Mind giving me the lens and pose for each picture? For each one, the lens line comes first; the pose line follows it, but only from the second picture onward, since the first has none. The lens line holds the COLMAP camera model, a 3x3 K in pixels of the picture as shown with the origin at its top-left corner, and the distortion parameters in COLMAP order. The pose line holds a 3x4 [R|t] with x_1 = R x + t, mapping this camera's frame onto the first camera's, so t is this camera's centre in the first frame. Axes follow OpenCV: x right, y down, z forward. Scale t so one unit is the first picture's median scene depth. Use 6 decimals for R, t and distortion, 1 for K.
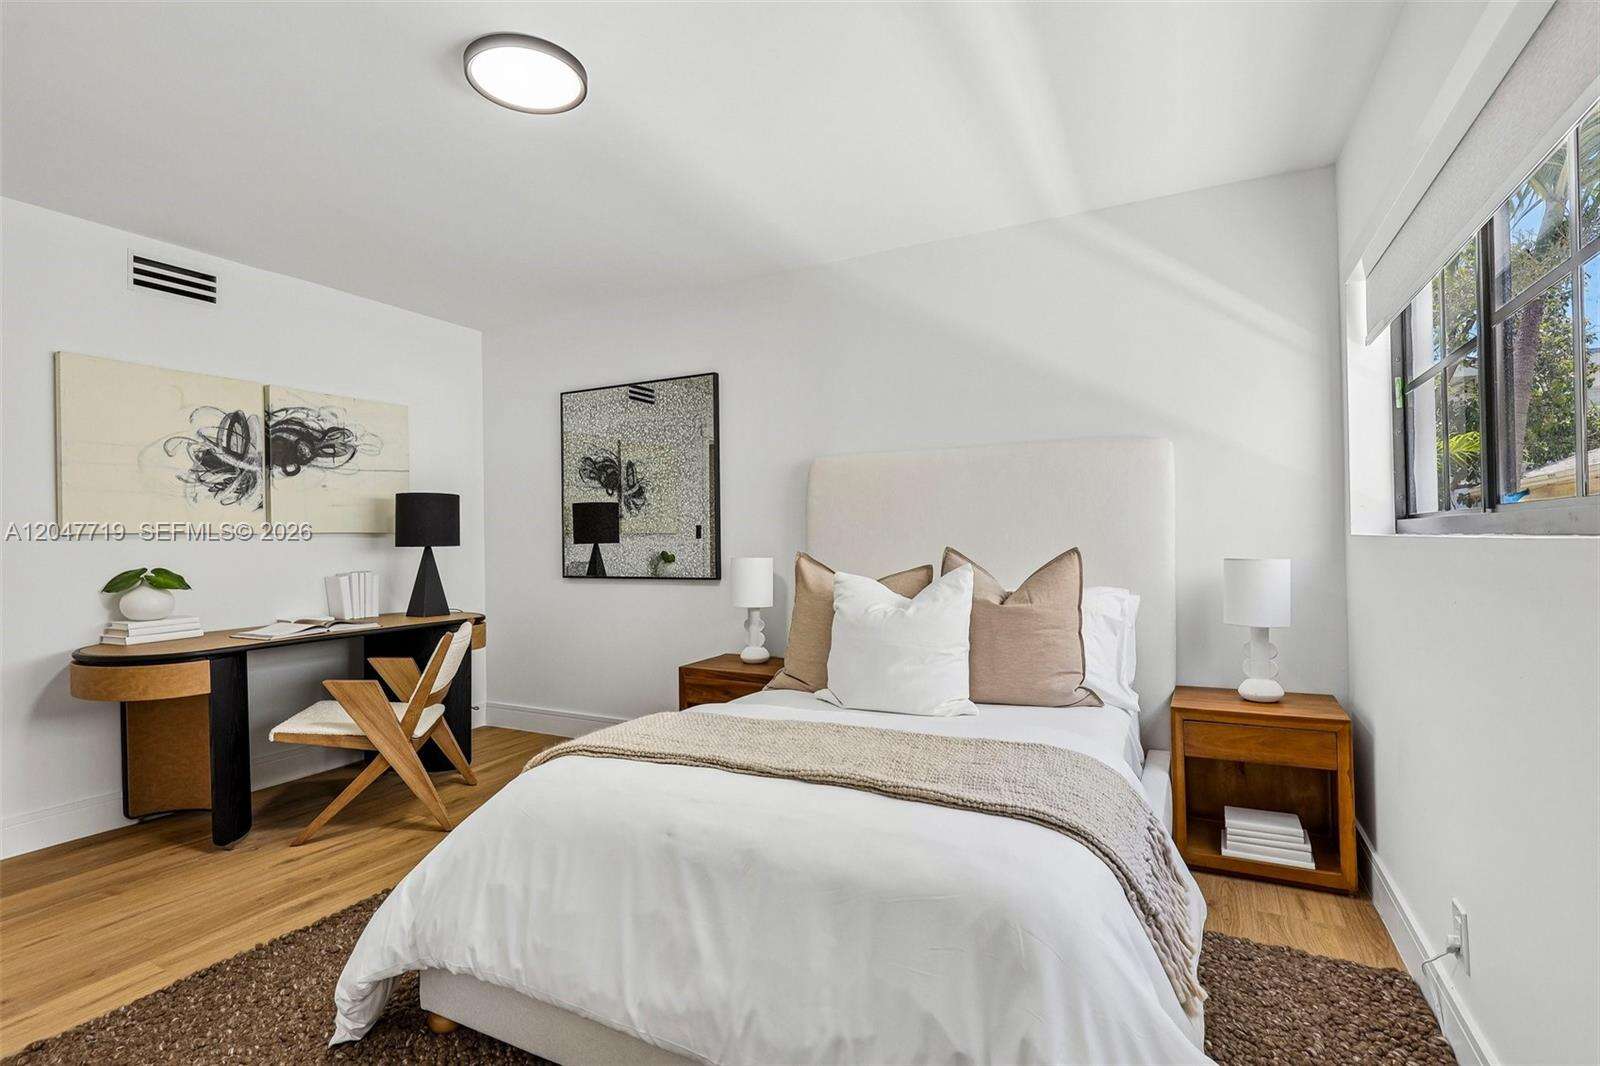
lens RADIAL K [[757.3, 0, 813.7], [0, 757.3, 531.5], [0, 0, 1]] dist [-0.000068, -0.000995]
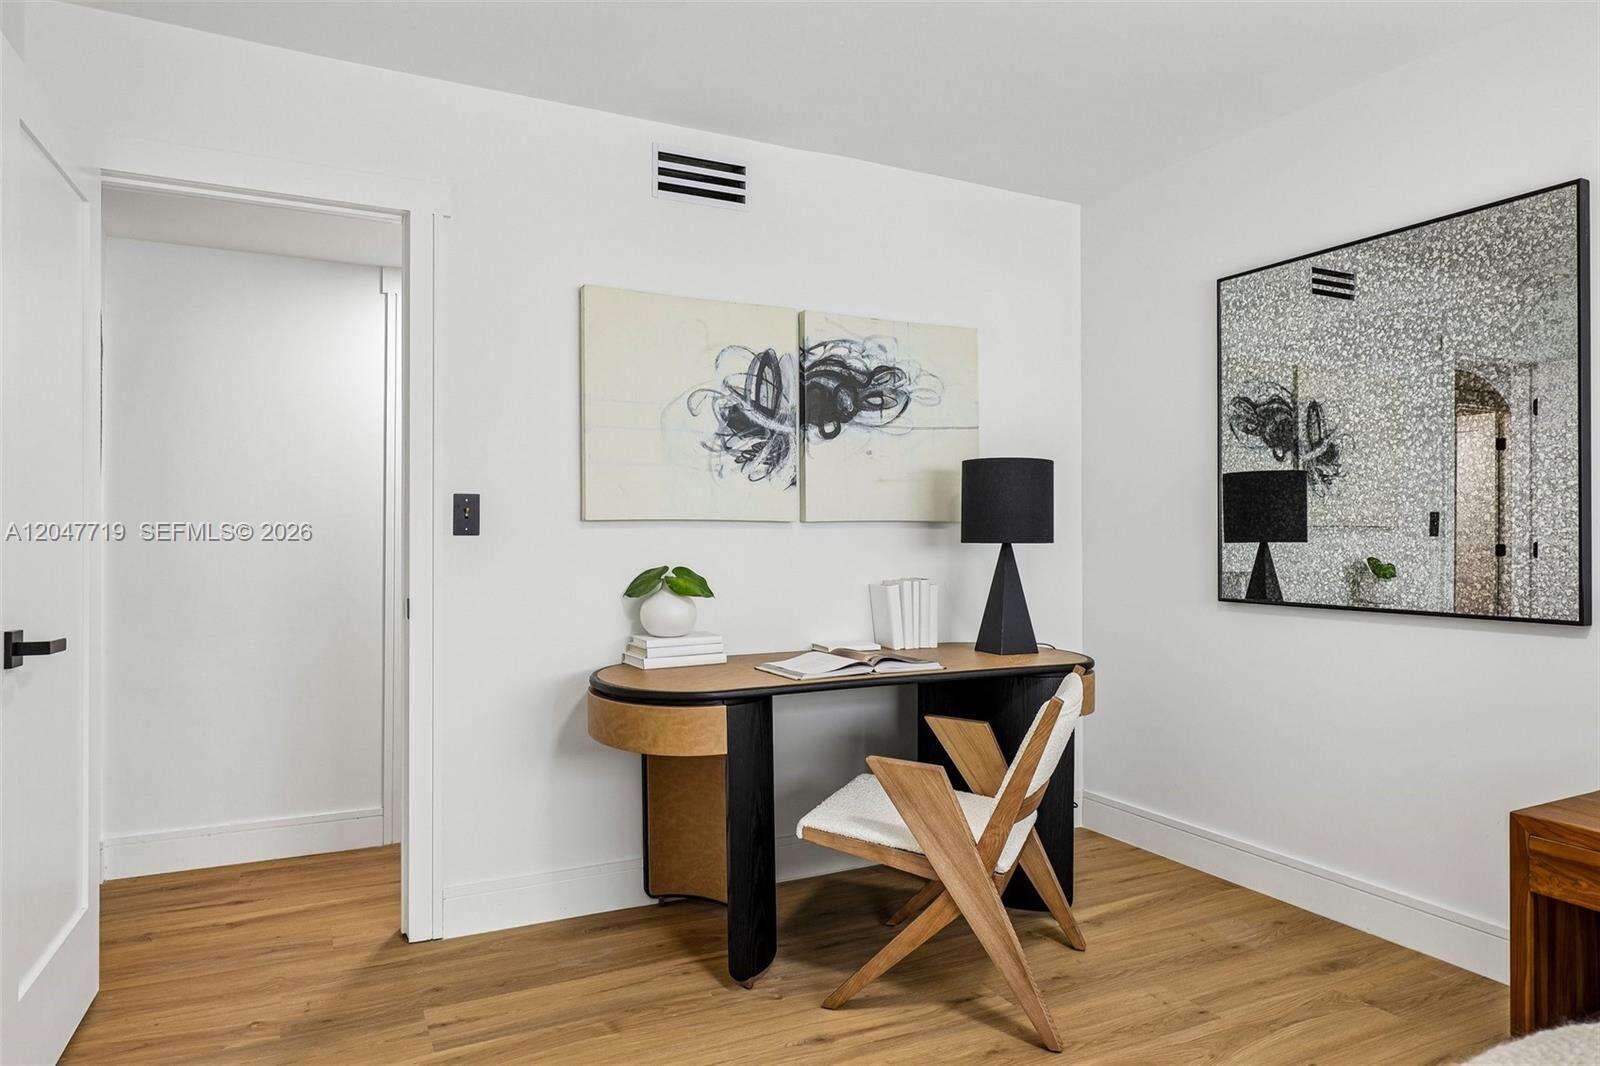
lens RADIAL K [[1036.5, 0, 803.5], [0, 1036.5, 531.6], [0, 0, 1]] dist [0.012219, 0.001424]
pose [[0.804814, 0.010837, -0.593429, -0.151306], [-0.005997, 0.999931, 0.010128, 0.002609], [0.593497, -0.004592, 0.804823, 0.231275]]
